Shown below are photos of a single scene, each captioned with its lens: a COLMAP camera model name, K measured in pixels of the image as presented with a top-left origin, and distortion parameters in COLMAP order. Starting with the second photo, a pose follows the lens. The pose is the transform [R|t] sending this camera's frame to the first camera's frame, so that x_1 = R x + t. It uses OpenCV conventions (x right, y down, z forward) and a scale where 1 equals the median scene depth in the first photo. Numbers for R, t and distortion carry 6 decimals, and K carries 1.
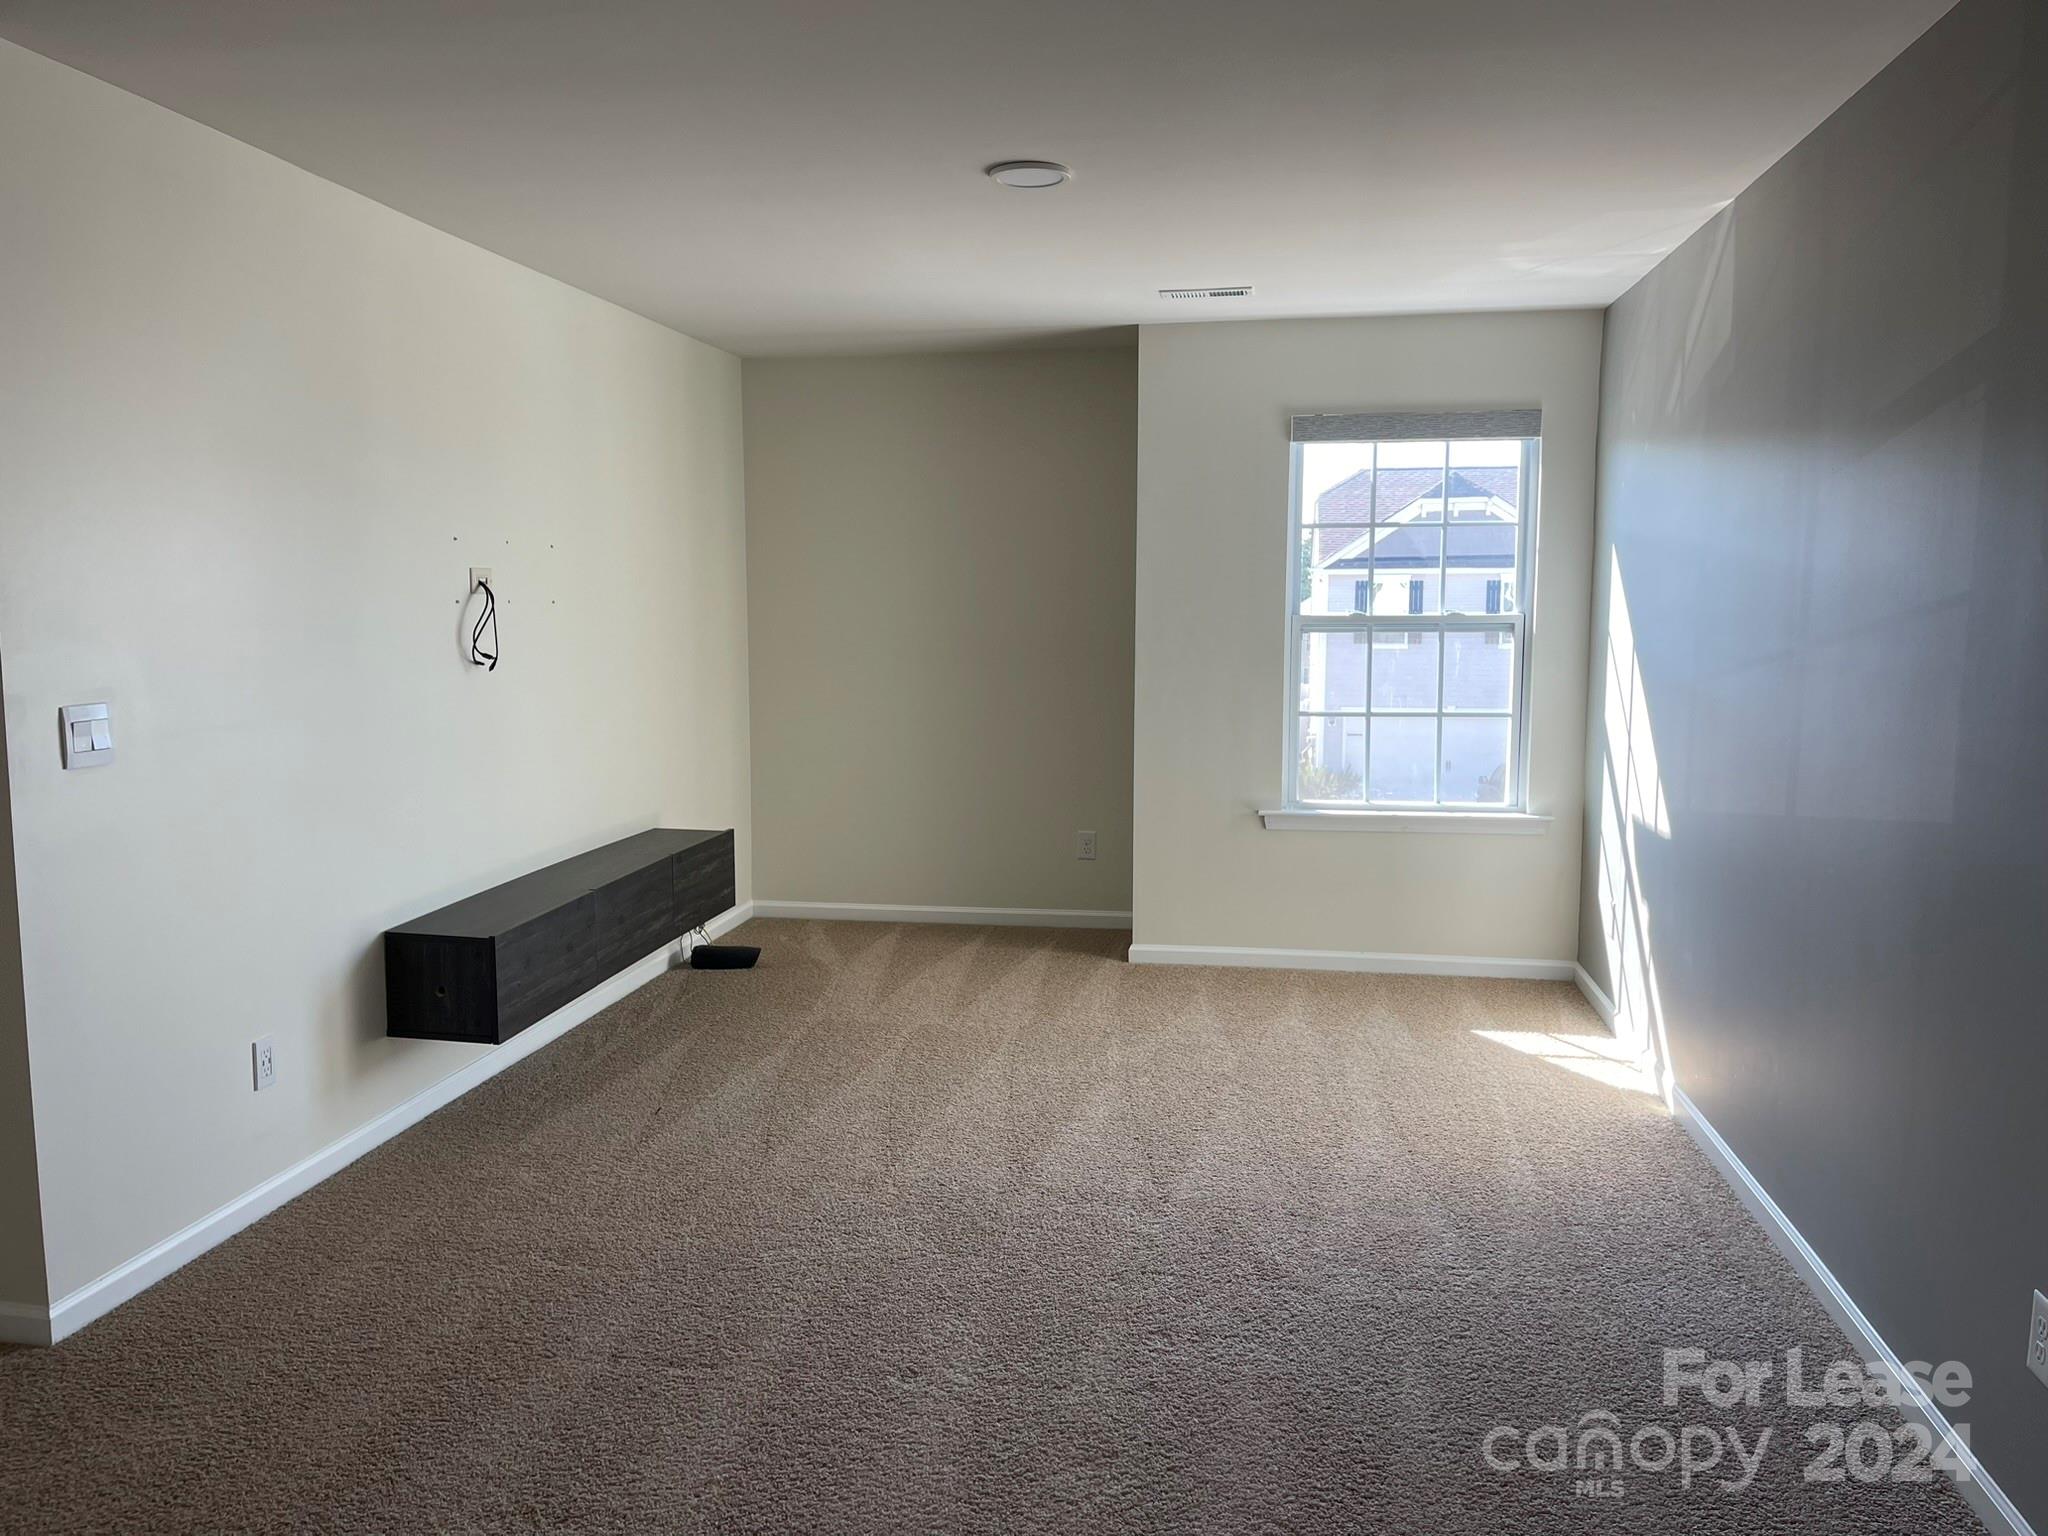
lens RADIAL K [[1536.5, 0, 1033.3], [0, 1536.5, 763.5], [0, 0, 1]] dist [0.037727, -0.030445]
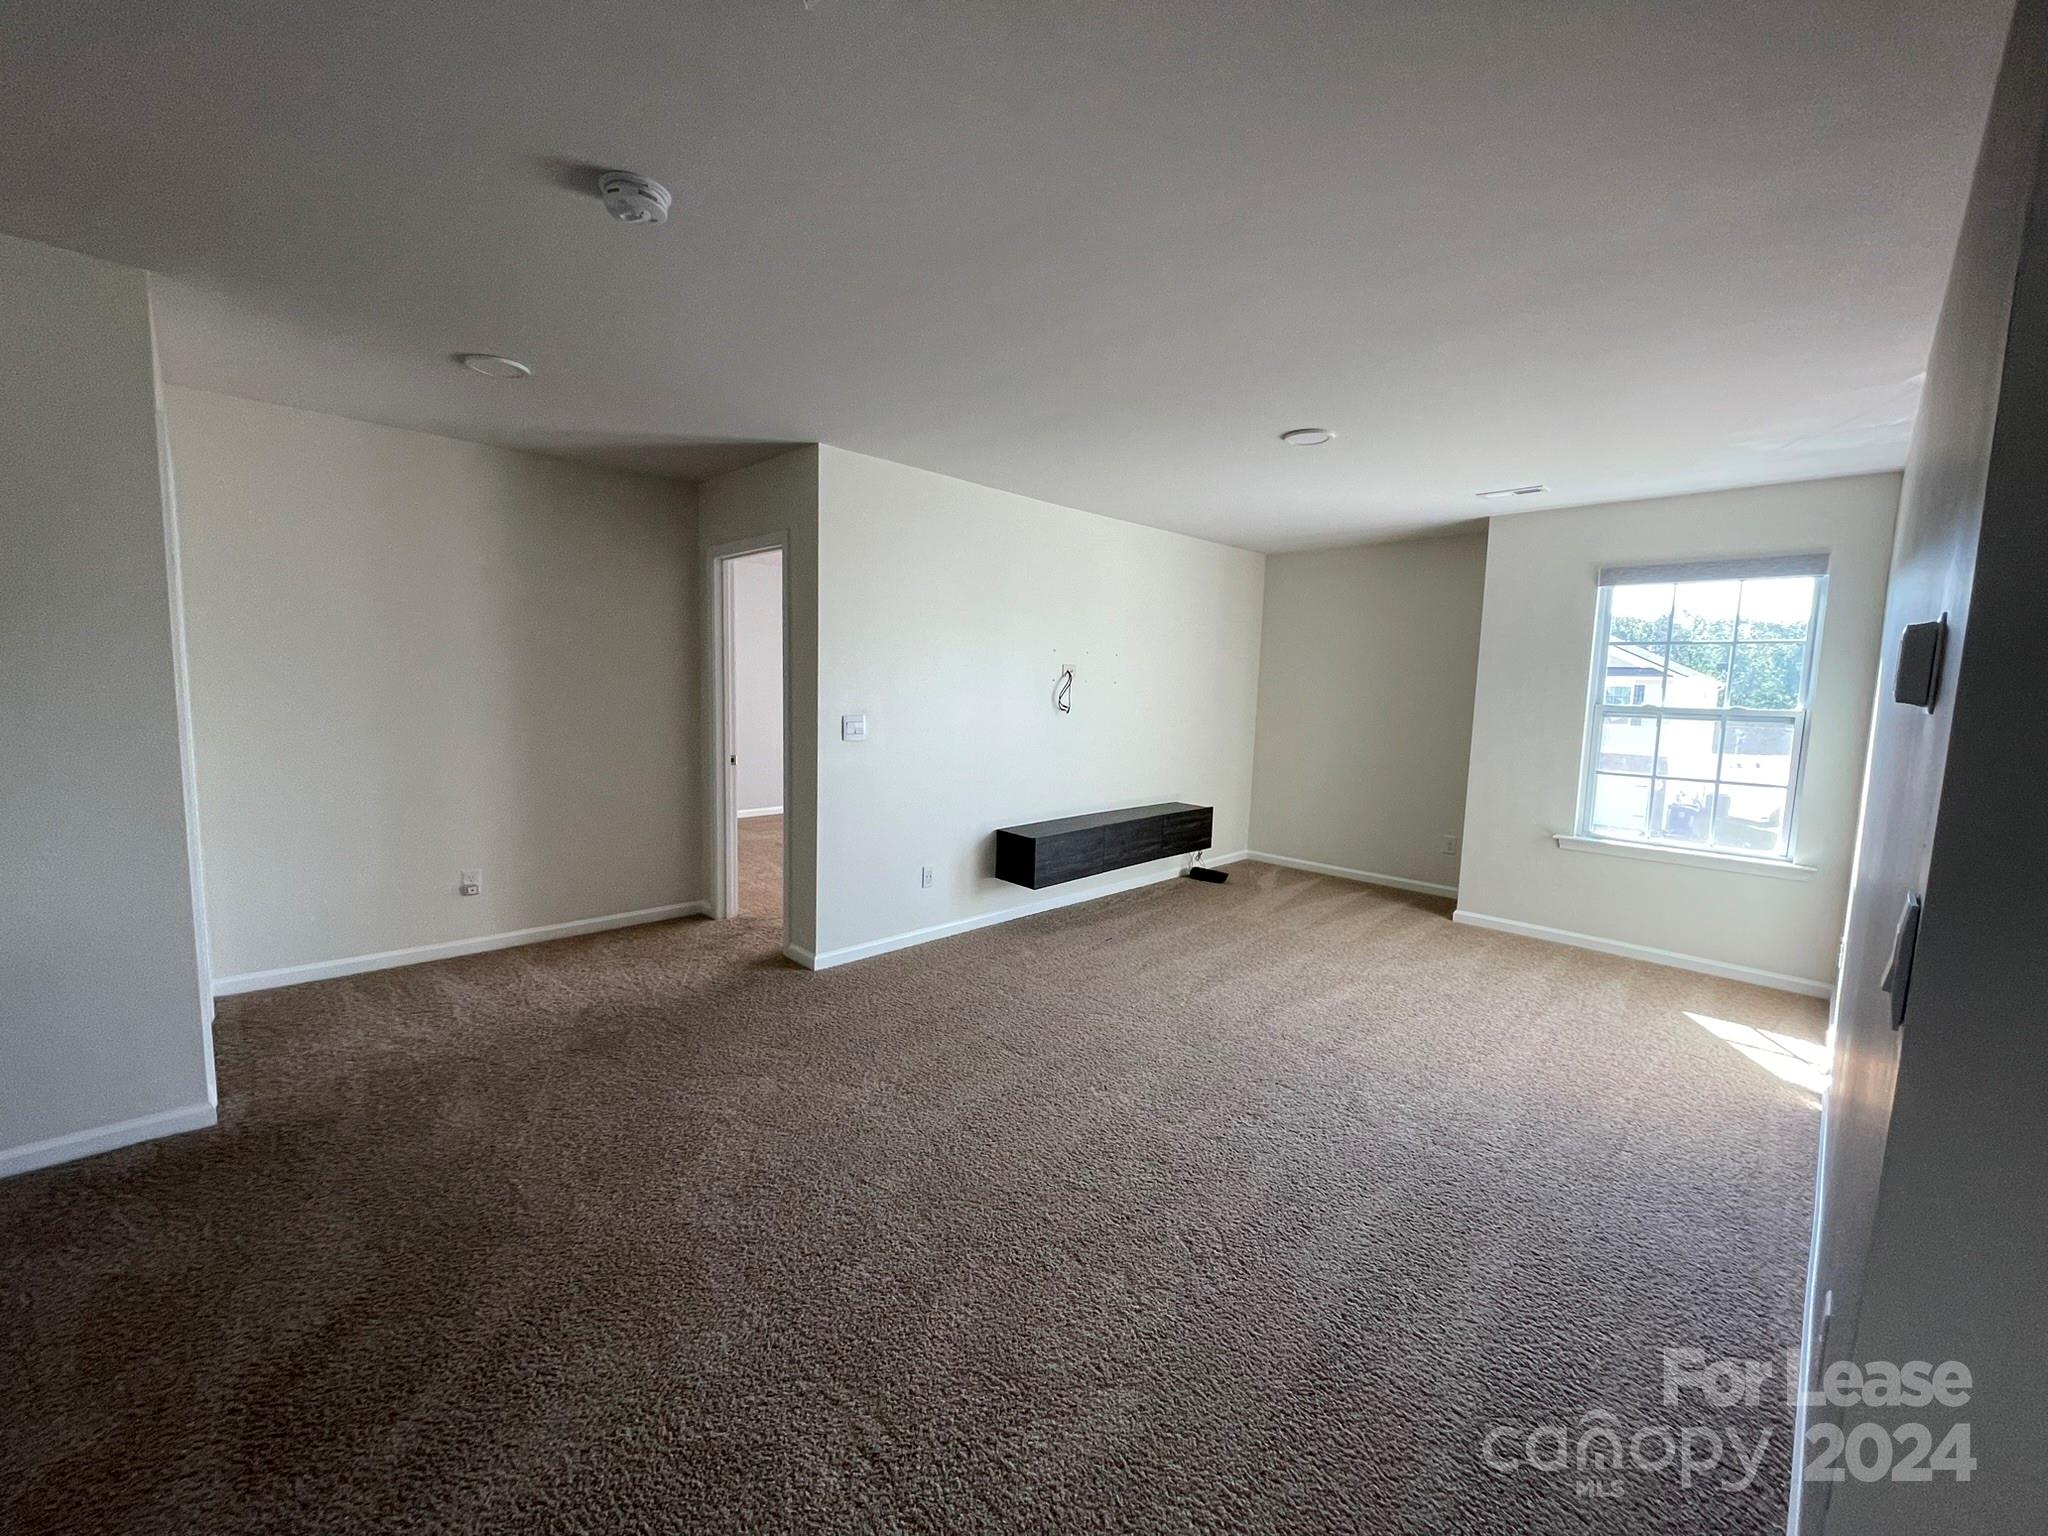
lens RADIAL K [[820.6, 0, 1024.1], [0, 820.6, 759.3], [0, 0, 1]] dist [0.004019, -0.000485]
pose [[0.810885, 0.077245, -0.580085, 0.218042], [-0.090506, 0.995877, 0.006098, -0.000396], [0.578165, 0.047557, 0.814533, 0.063770]]
